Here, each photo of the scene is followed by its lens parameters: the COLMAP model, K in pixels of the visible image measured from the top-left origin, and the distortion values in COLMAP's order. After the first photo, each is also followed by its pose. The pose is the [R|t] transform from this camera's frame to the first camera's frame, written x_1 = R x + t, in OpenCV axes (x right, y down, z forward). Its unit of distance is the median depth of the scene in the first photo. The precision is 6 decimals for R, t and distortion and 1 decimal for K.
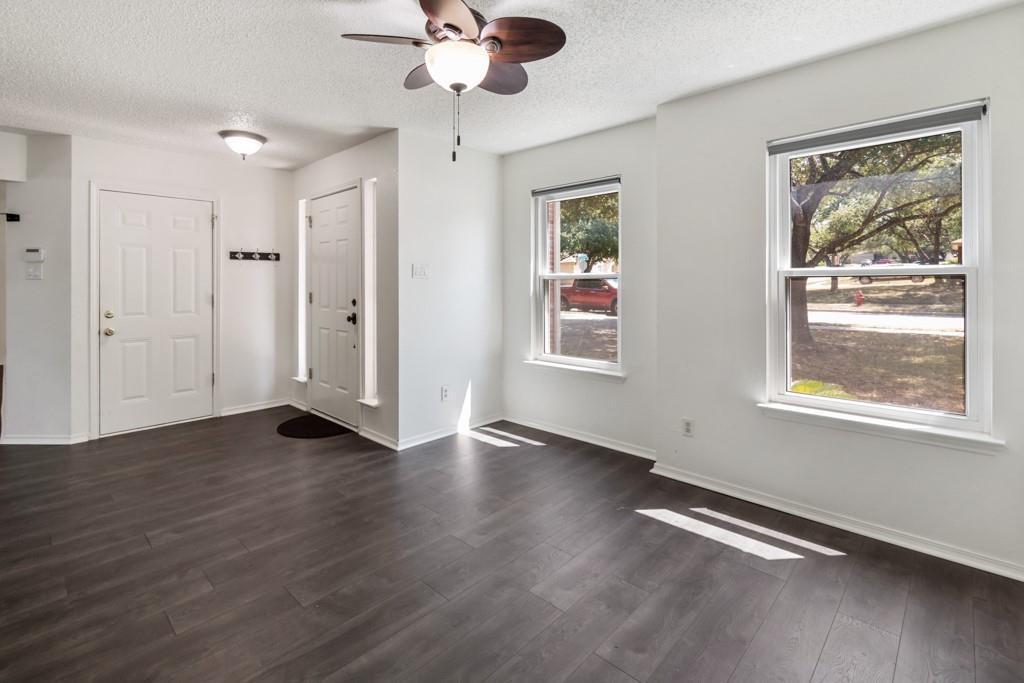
lens RADIAL K [[472.2, 0, 514.6], [0, 472.2, 288.3], [0, 0, 1]] dist [0.001782, -0.000010]
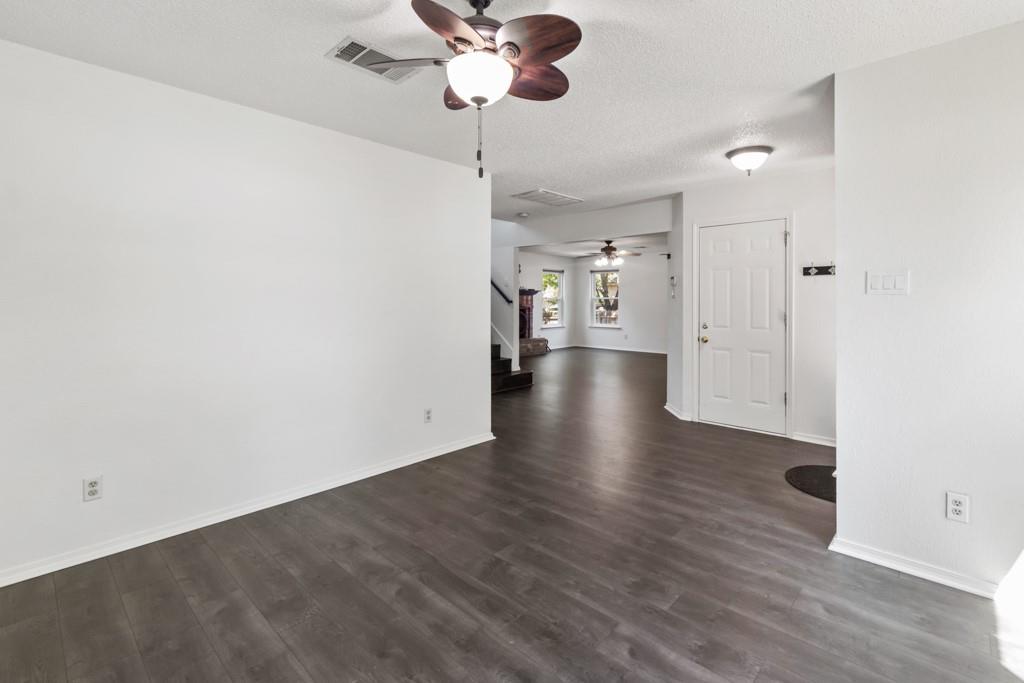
lens RADIAL K [[472.2, 0, 514.6], [0, 472.2, 288.3], [0, 0, 1]] dist [0.001782, -0.000010]
pose [[-0.007163, -0.023718, -0.999693, 0.414218], [-0.011165, 0.999658, -0.023637, -0.008664], [0.999912, 0.010992, -0.007426, 0.514746]]
